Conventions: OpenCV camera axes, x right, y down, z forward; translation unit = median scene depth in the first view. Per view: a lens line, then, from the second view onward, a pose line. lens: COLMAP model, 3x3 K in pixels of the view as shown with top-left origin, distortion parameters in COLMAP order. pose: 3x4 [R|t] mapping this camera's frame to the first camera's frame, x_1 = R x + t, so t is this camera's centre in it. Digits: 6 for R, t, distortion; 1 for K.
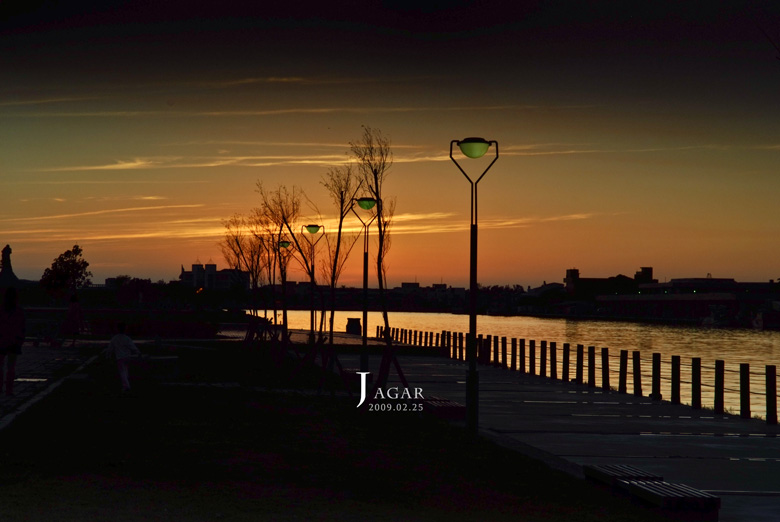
lens RADIAL K [[2044.8, 0, 394.9], [0, 2044.8, 254.7], [0, 0, 1]] dist [0.357946, 0.000000]
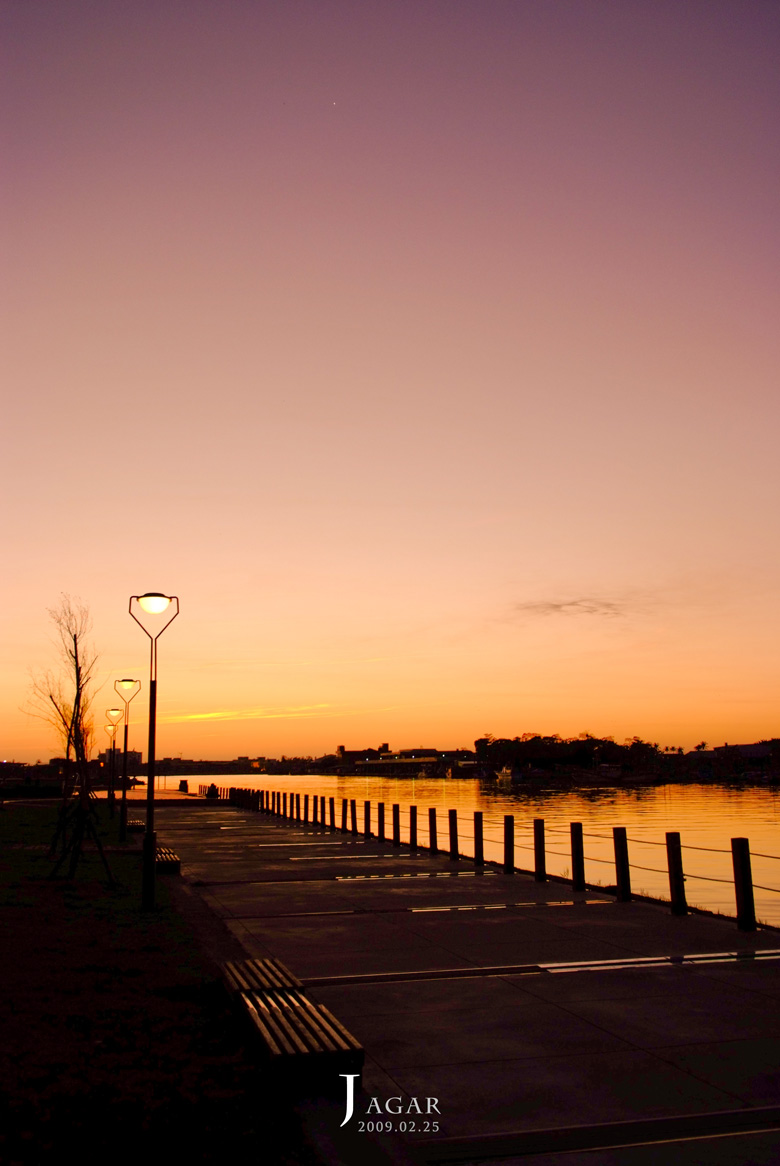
lens RADIAL K [[1120.0, 0, 399.7], [0, 1120.0, 577.5], [0, 0, 1]] dist [0.020328, 0.000000]
pose [[0.991588, -0.005628, 0.129310, 0.061548], [0.024282, 0.989405, -0.143140, 0.011724], [-0.127135, 0.145075, 0.981219, 0.316477]]
